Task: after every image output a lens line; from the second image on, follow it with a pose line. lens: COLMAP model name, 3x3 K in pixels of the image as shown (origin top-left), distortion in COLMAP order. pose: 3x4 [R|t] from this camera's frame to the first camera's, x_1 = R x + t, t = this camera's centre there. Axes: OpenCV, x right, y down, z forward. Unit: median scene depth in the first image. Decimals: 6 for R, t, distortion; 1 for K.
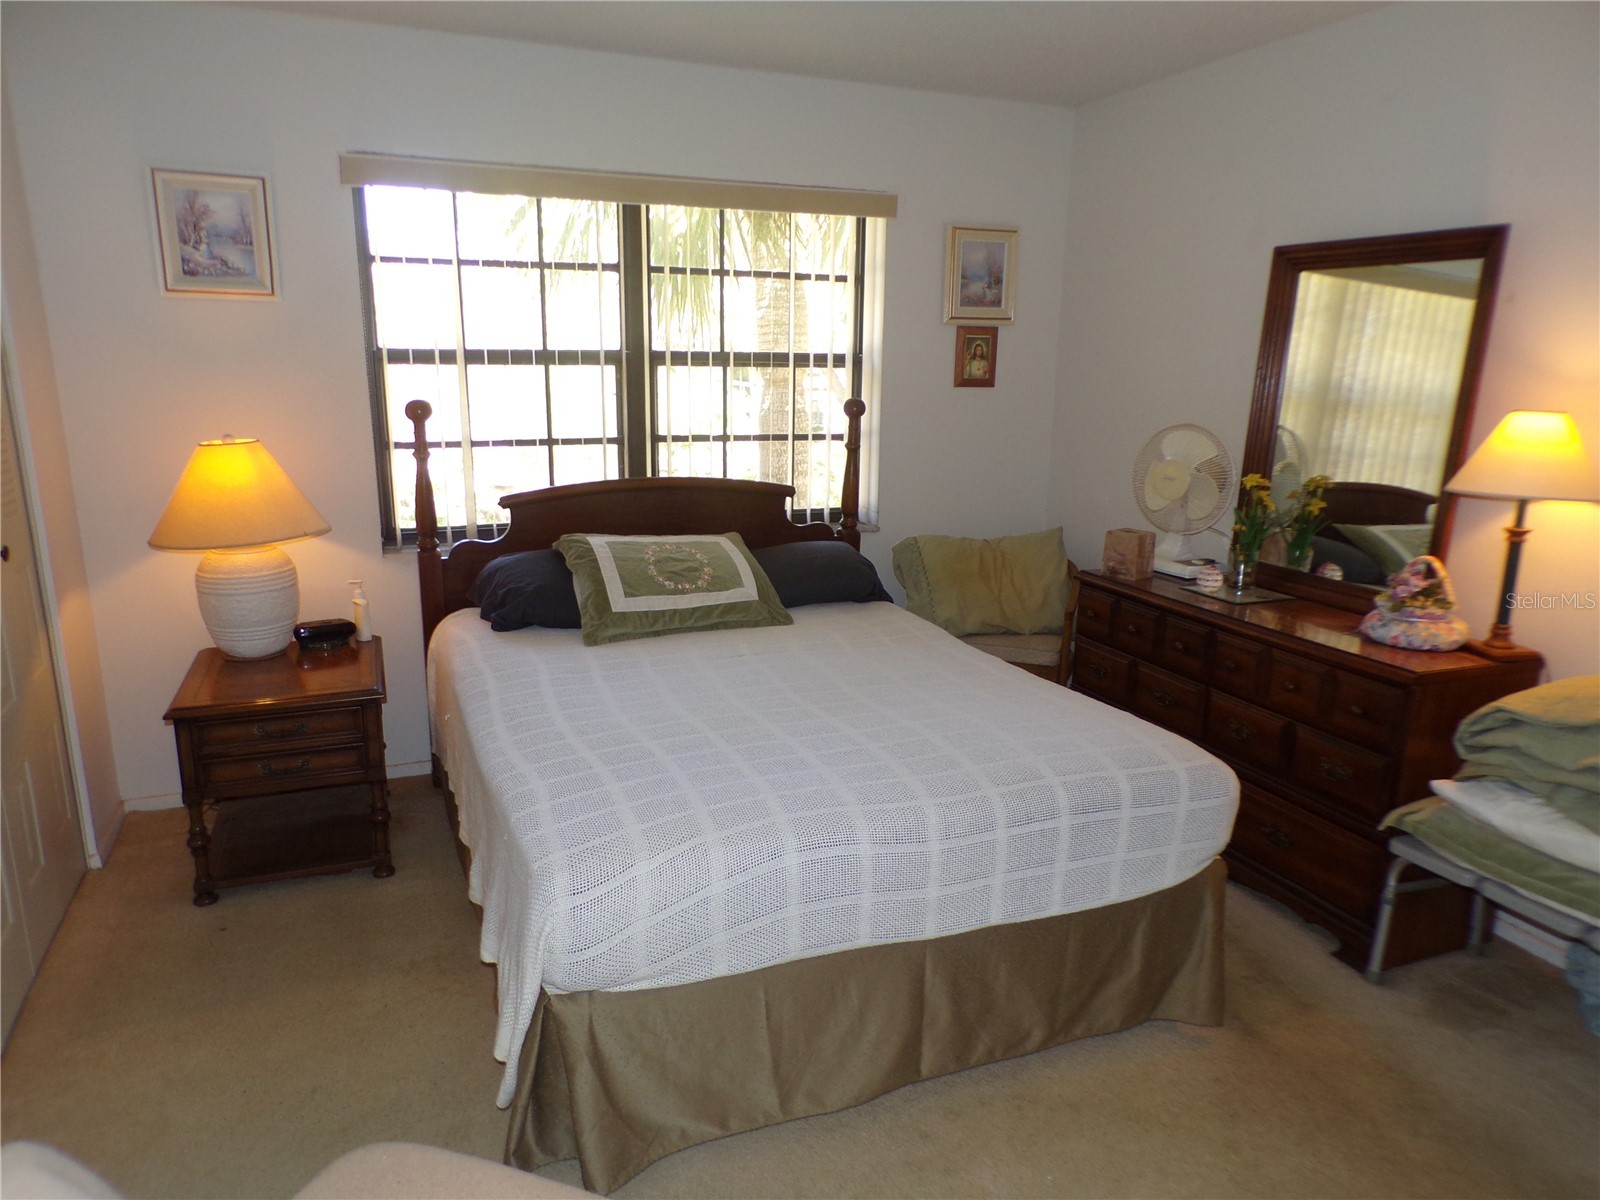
lens RADIAL K [[1090.7, 0, 796.1], [0, 1090.7, 606.4], [0, 0, 1]] dist [-0.006728, 0.013054]
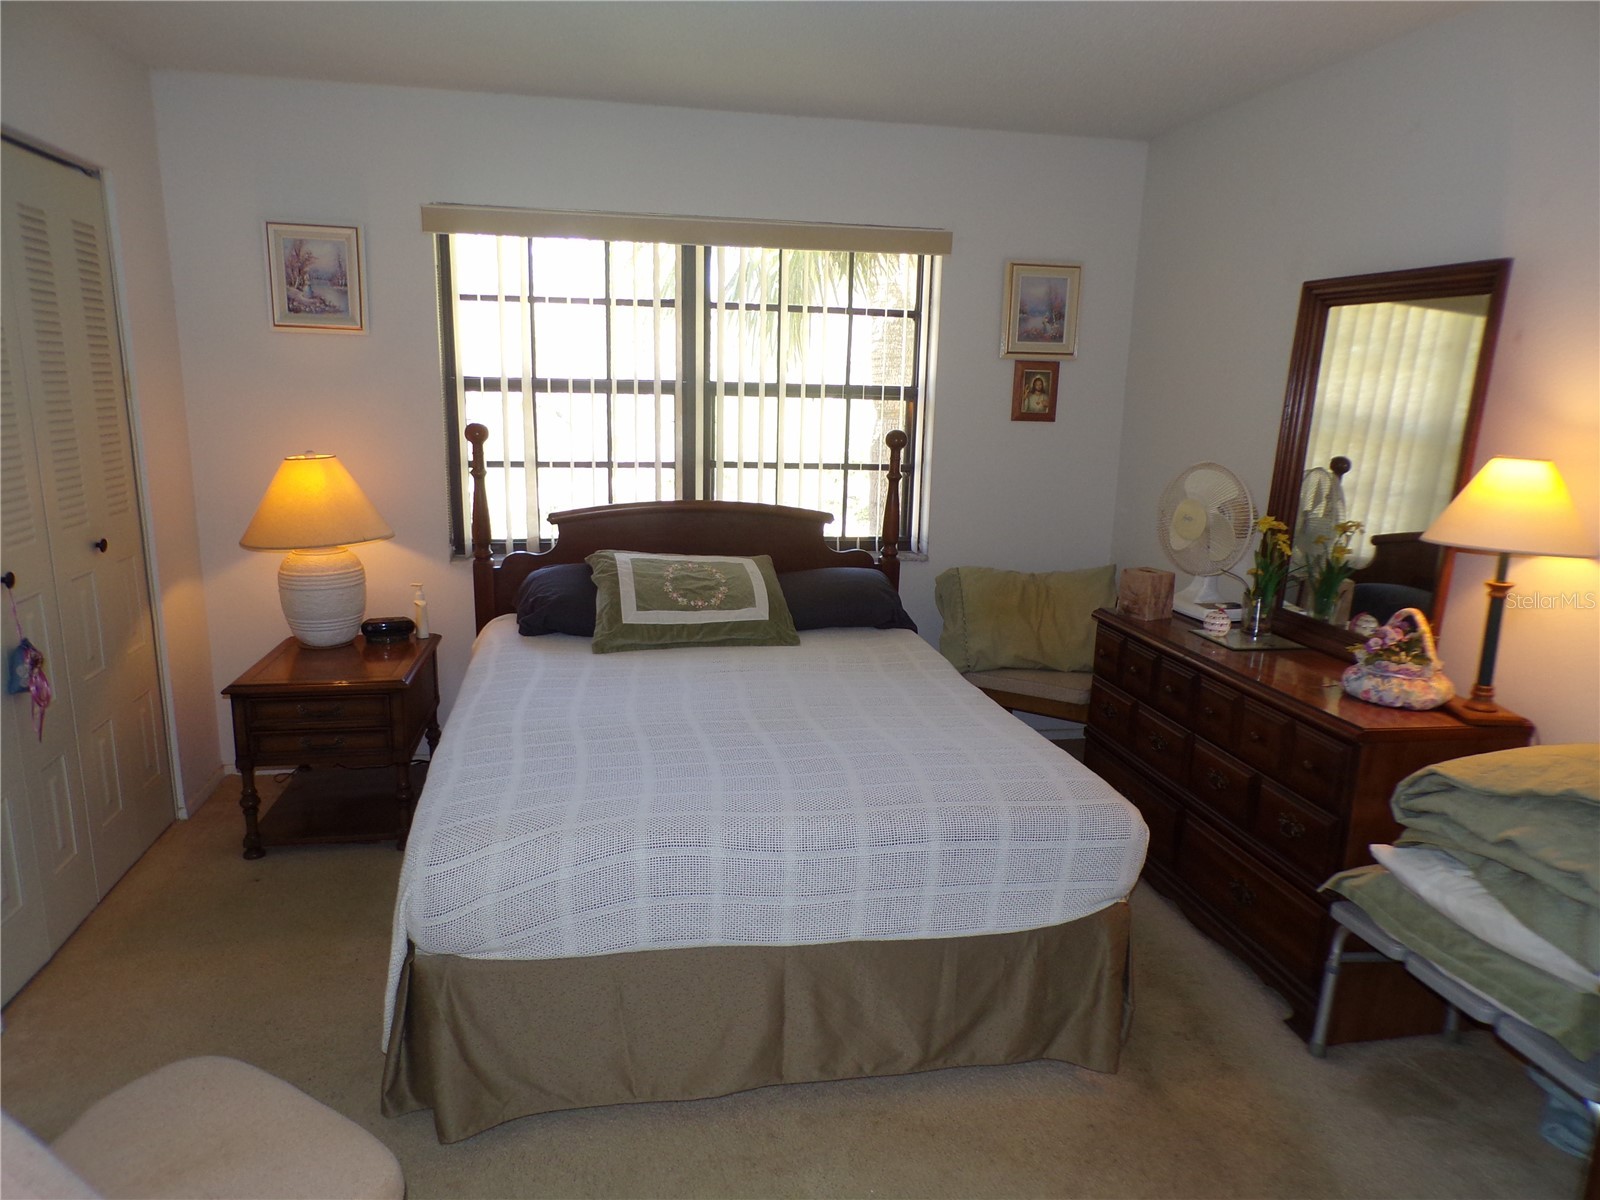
lens RADIAL K [[1090.7, 0, 817.8], [0, 1090.7, 608.1], [0, 0, 1]] dist [-0.006728, 0.013054]
pose [[0.980561, 0.050532, -0.189595, 0.223962], [-0.055256, 0.998278, -0.019710, 0.000573], [0.188273, 0.029803, 0.981664, -0.018815]]
